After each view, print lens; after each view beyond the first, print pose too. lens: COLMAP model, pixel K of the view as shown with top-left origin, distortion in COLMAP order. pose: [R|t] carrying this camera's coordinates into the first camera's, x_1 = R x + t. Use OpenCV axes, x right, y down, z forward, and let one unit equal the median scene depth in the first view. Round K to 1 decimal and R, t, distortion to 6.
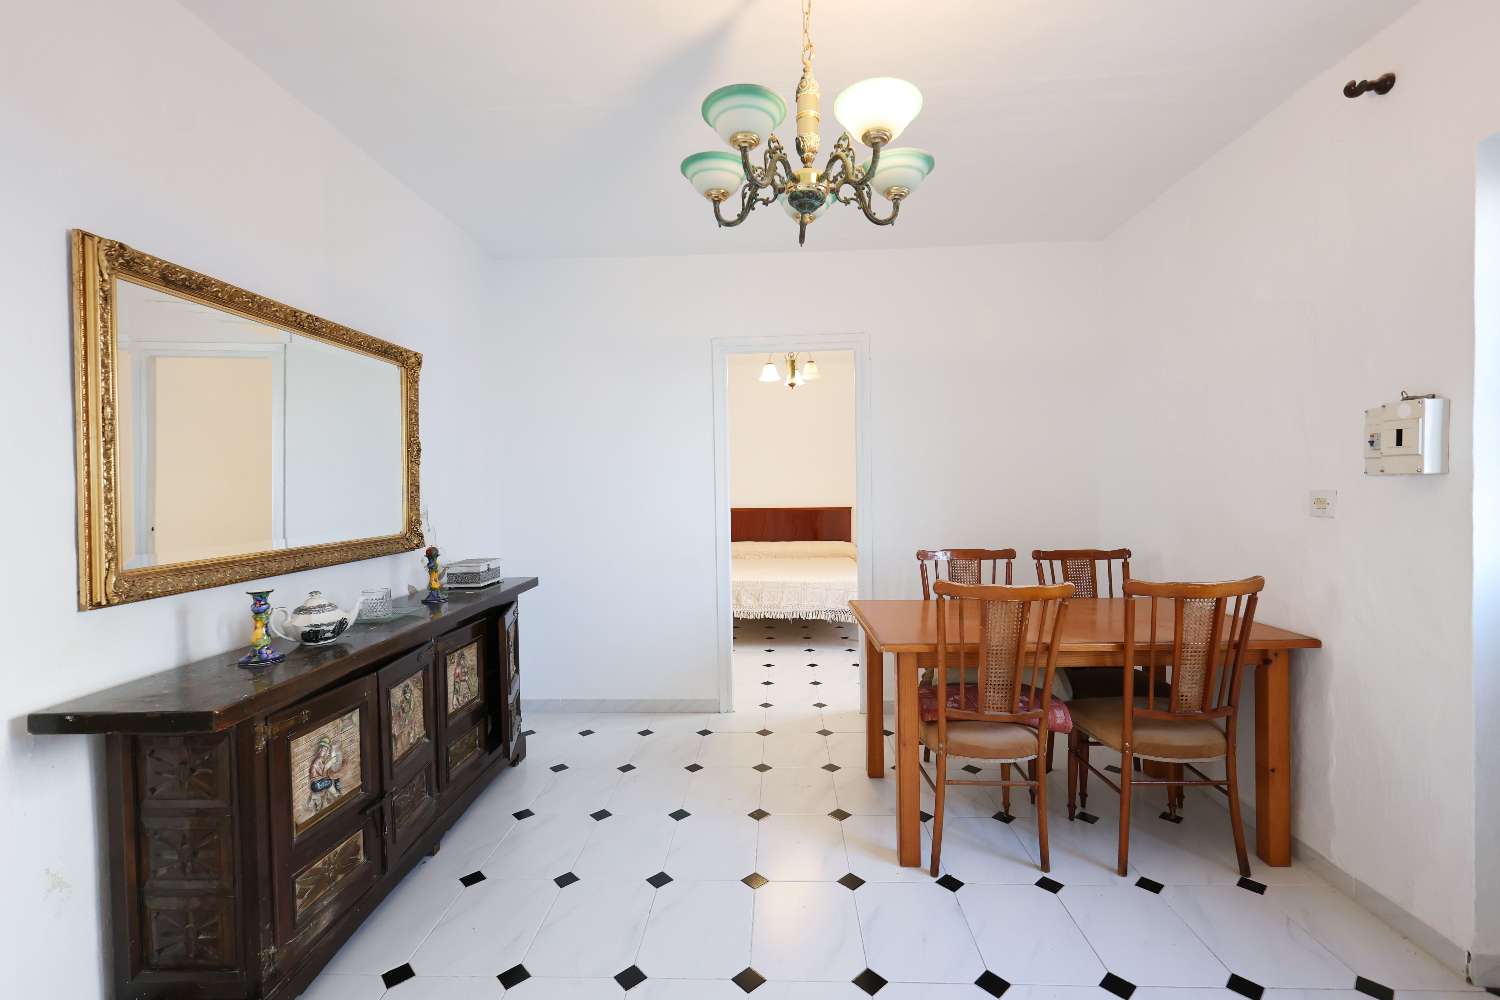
lens RADIAL K [[648.9, 0, 750.5], [0, 648.9, 485.1], [0, 0, 1]] dist [0.000648, -0.000295]
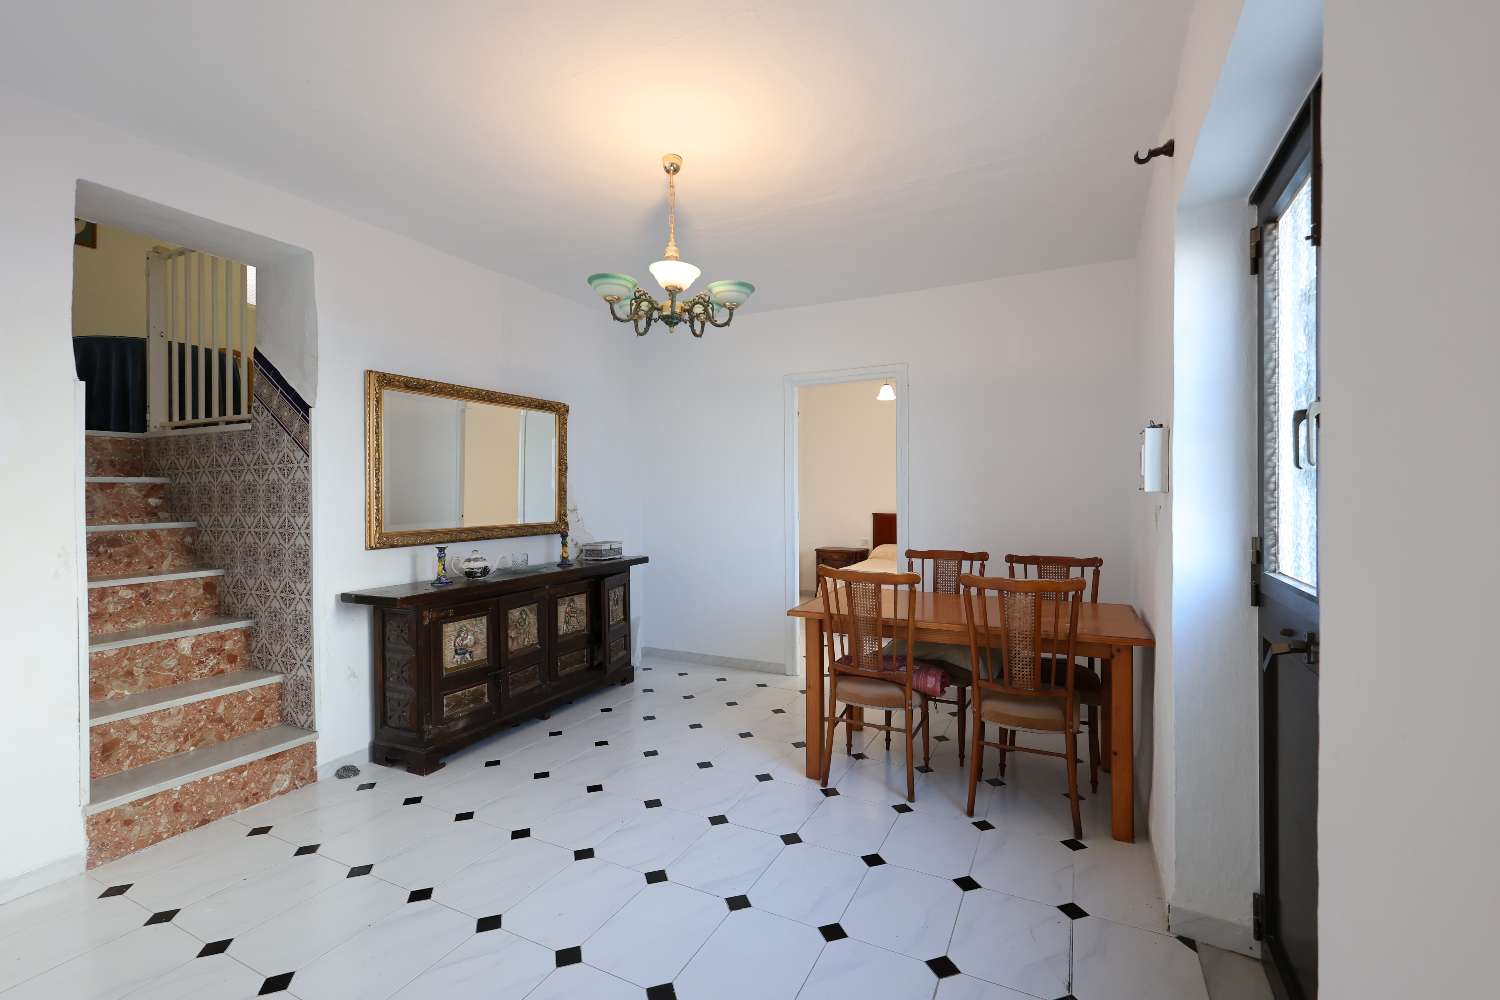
lens RADIAL K [[648.9, 0, 750.5], [0, 648.9, 485.1], [0, 0, 1]] dist [0.000648, -0.000295]
pose [[0.910794, 0.007164, -0.412799, 0.763397], [-0.009951, 0.999940, -0.004602, -0.014883], [0.412741, 0.008299, 0.910811, -0.318507]]
